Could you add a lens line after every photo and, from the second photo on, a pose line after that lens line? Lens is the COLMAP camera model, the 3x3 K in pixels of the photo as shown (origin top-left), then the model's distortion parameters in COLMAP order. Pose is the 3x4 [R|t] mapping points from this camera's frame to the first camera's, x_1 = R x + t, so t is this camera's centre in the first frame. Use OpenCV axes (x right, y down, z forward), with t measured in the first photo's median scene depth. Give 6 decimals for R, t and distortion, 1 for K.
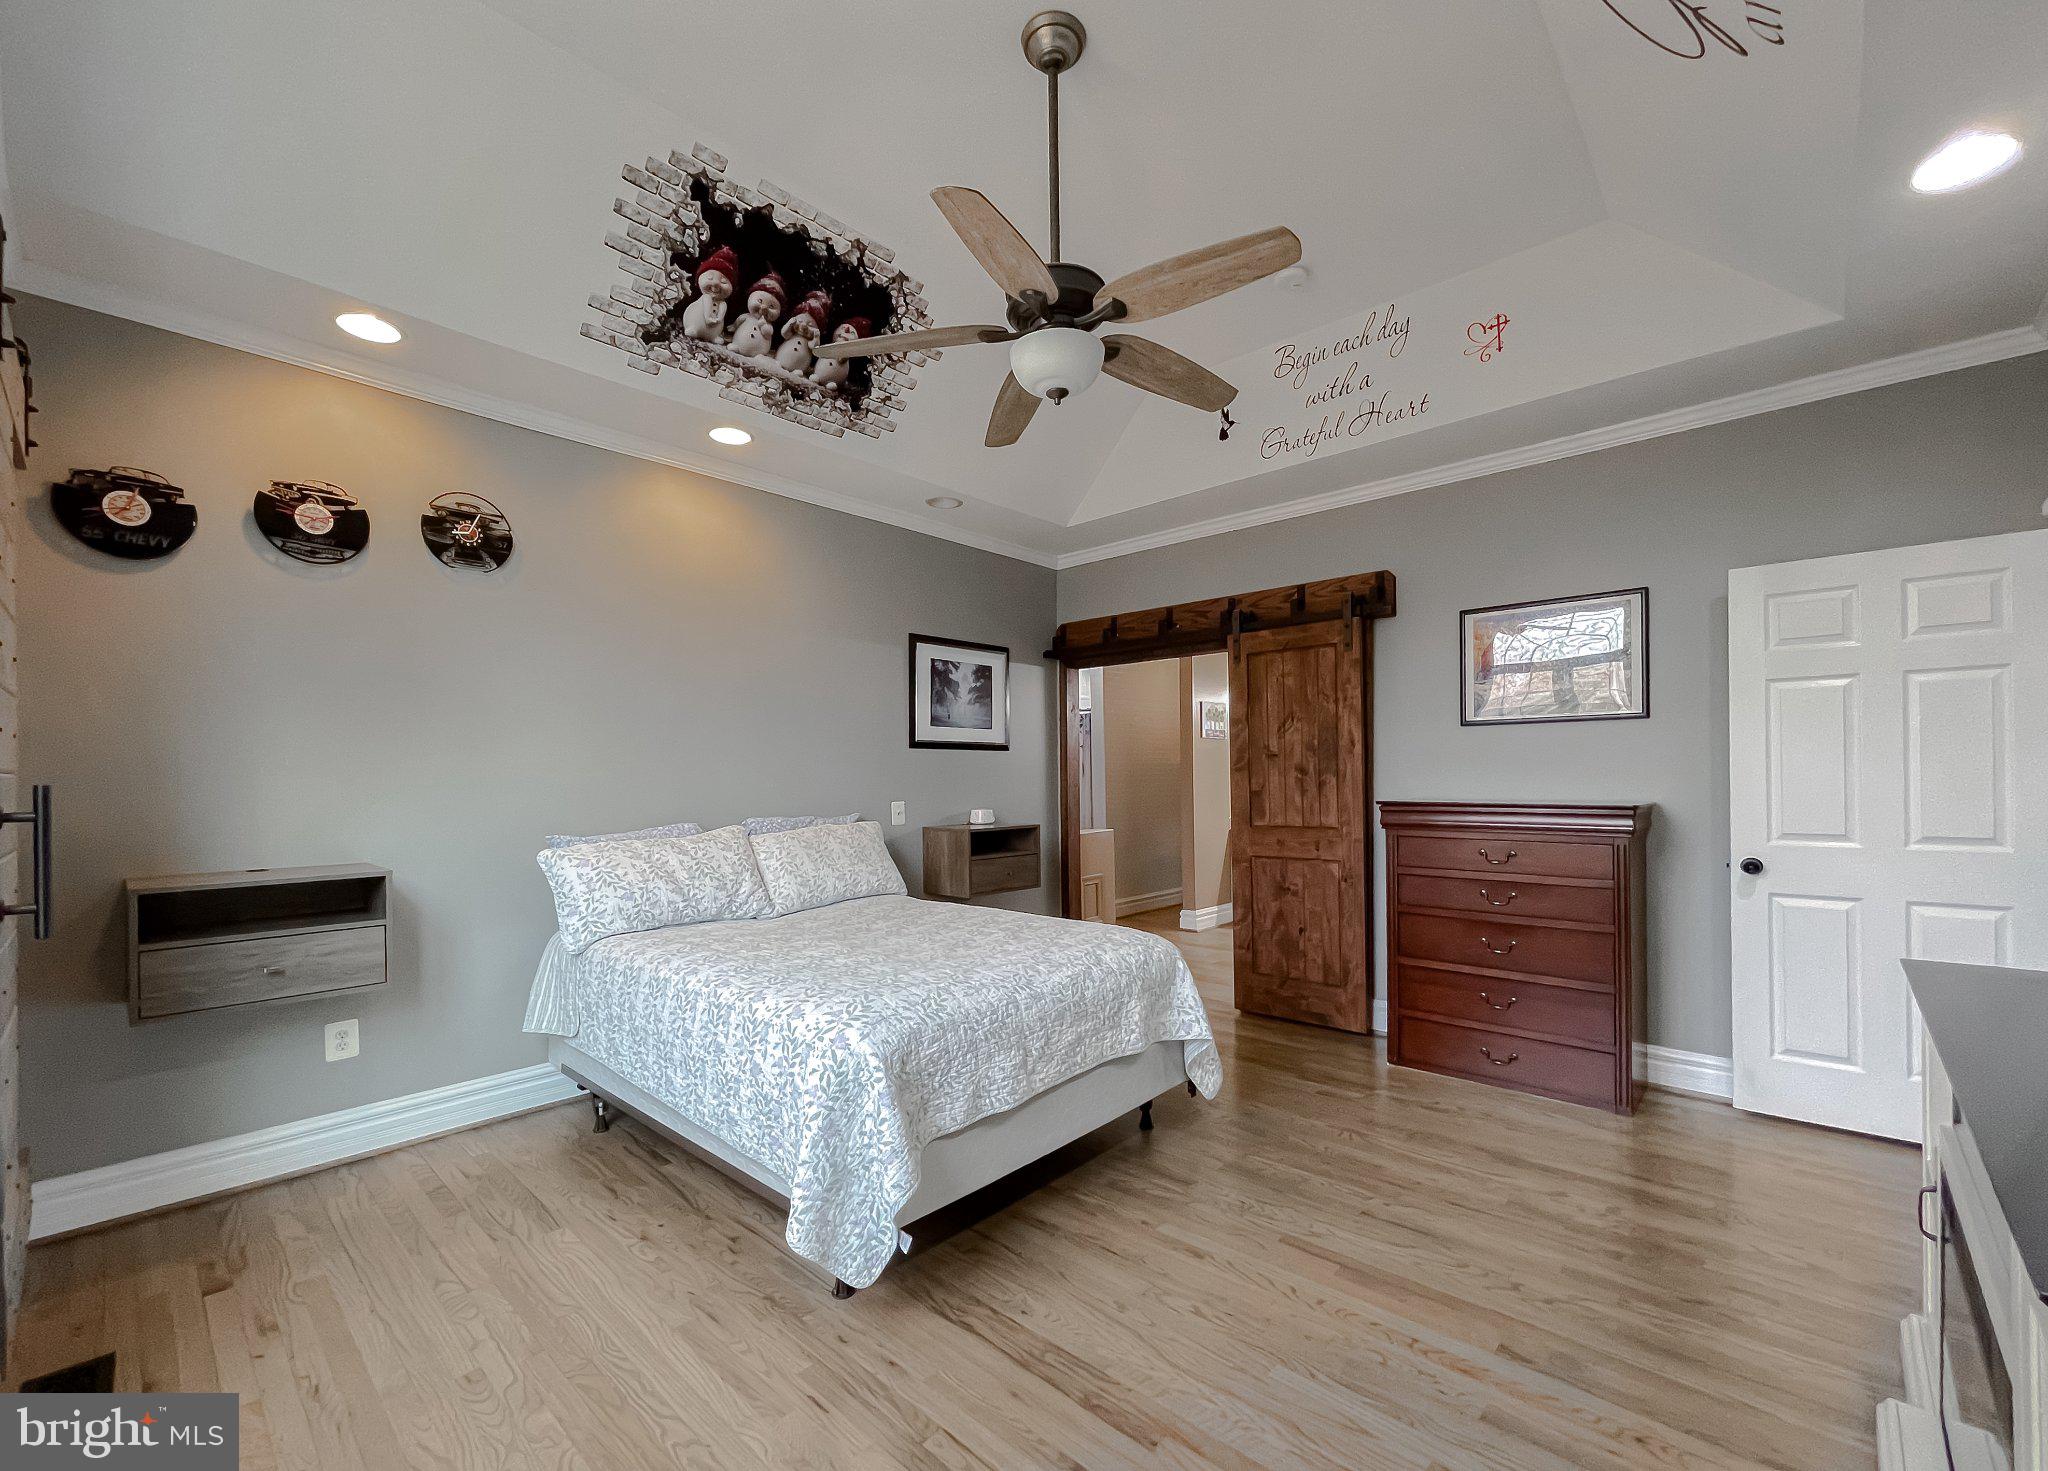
lens RADIAL K [[856.0, 0, 1023.6], [0, 856.0, 768.8], [0, 0, 1]] dist [-0.001306, -0.000122]
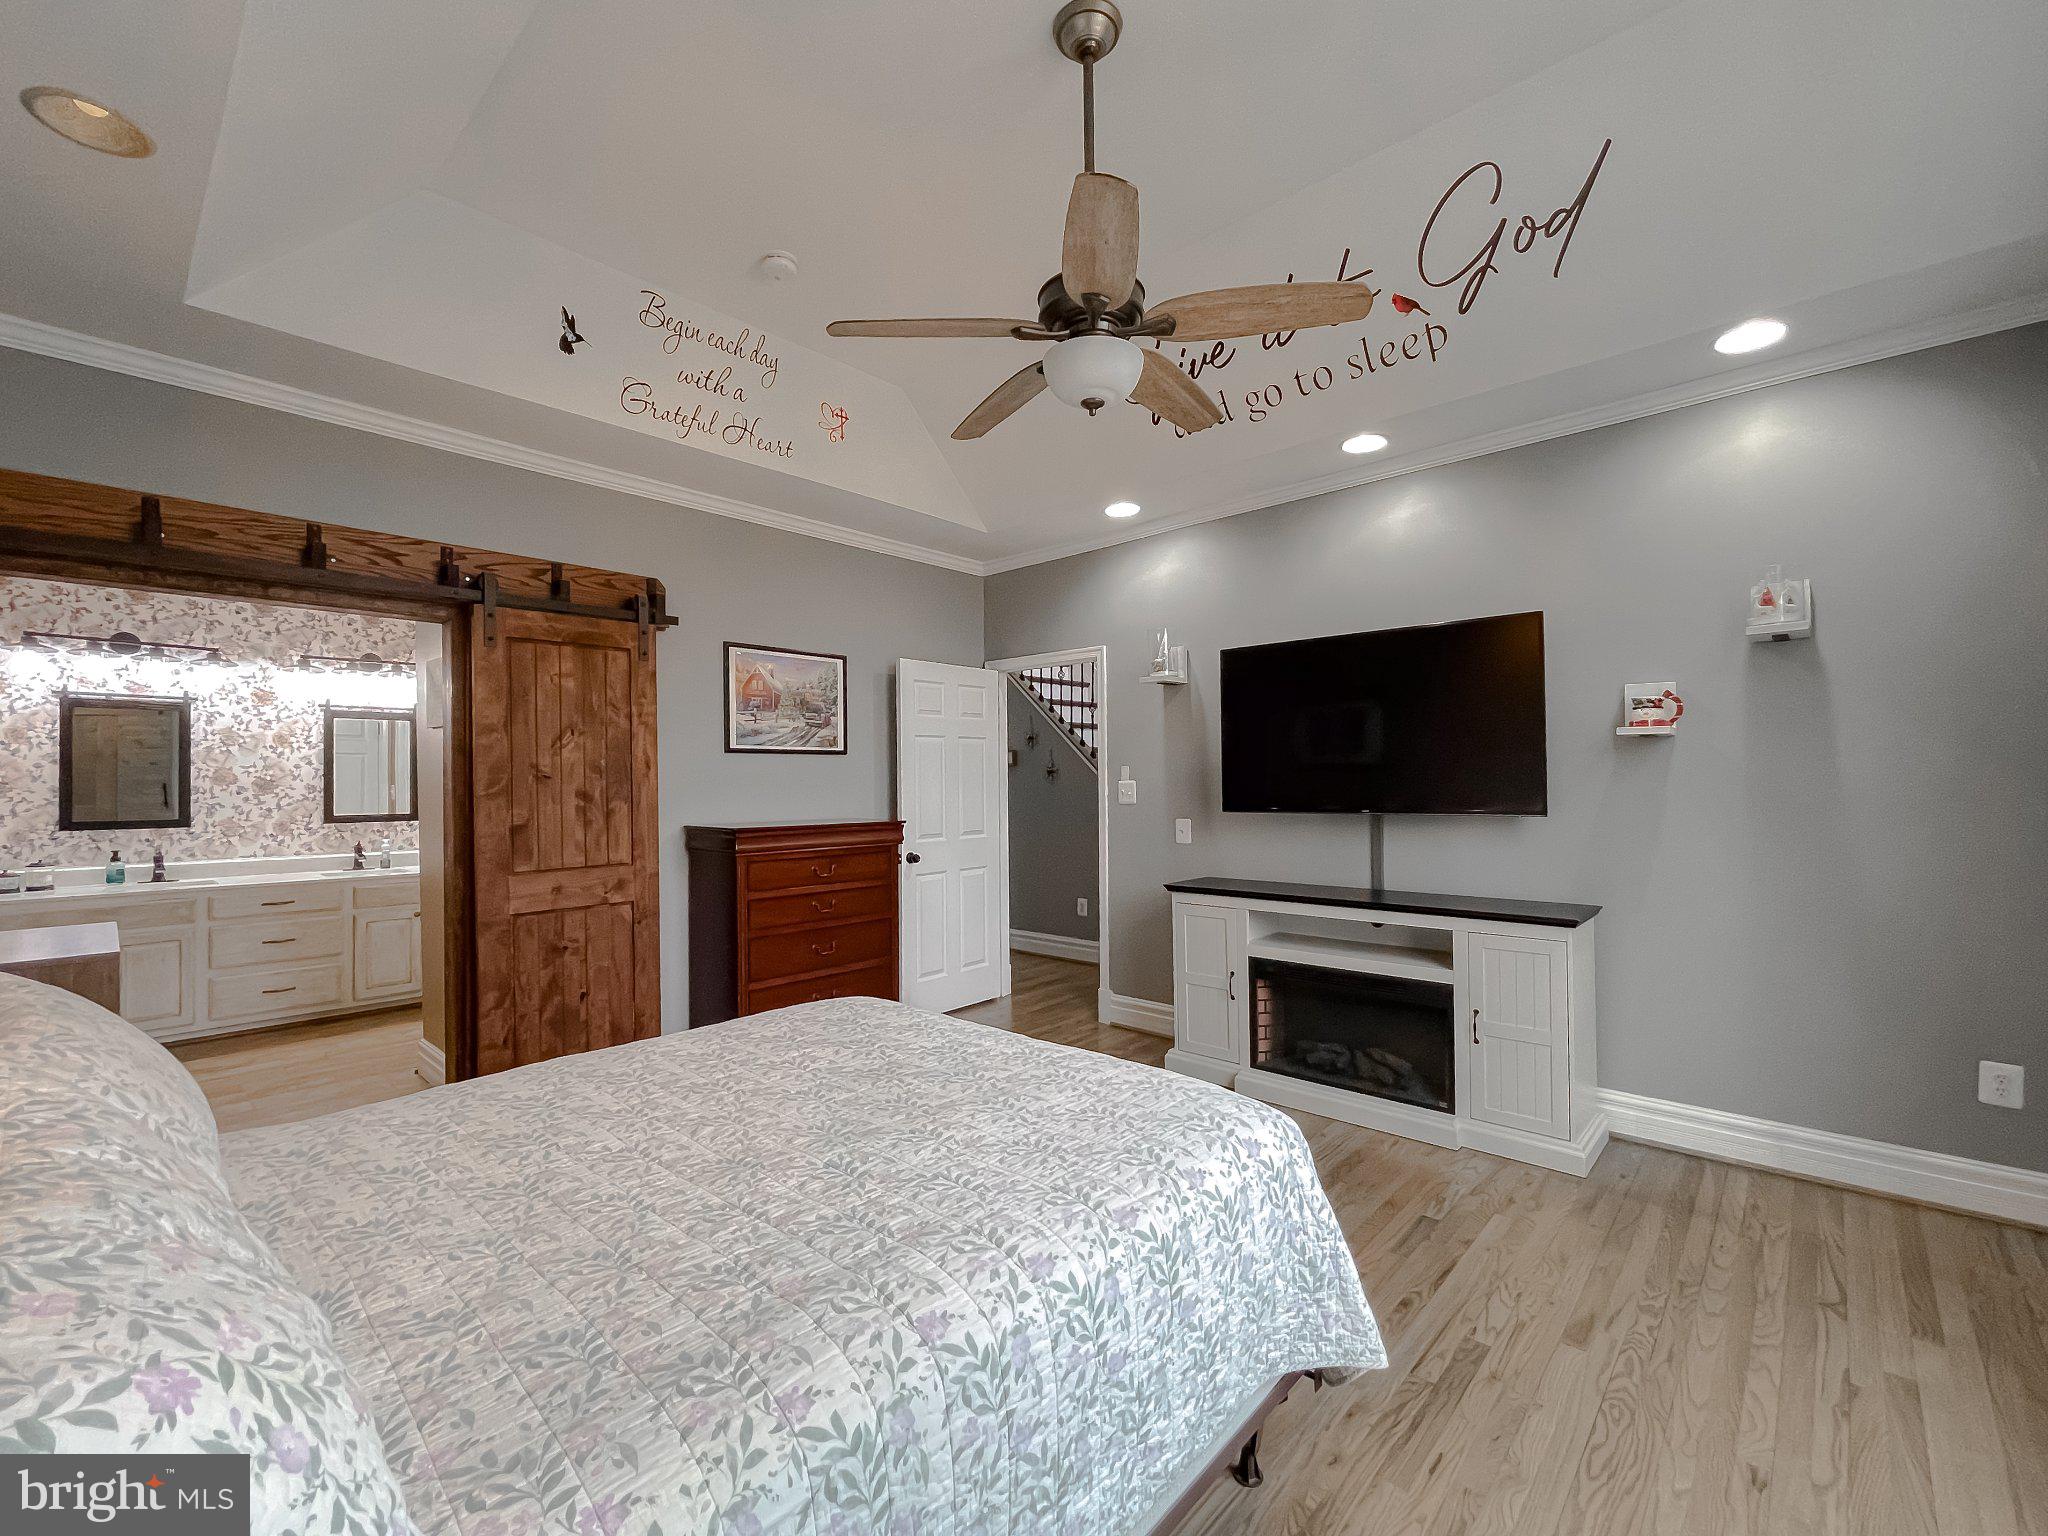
lens RADIAL K [[871.7, 0, 1024.0], [0, 871.7, 768.0], [0, 0, 1]] dist [-0.019565, -0.000027]
pose [[-0.000571, 0.021574, 0.999767, -0.504535], [-0.001504, 0.999766, -0.021575, -0.008472], [-0.999999, -0.001516, -0.000539, 0.600400]]
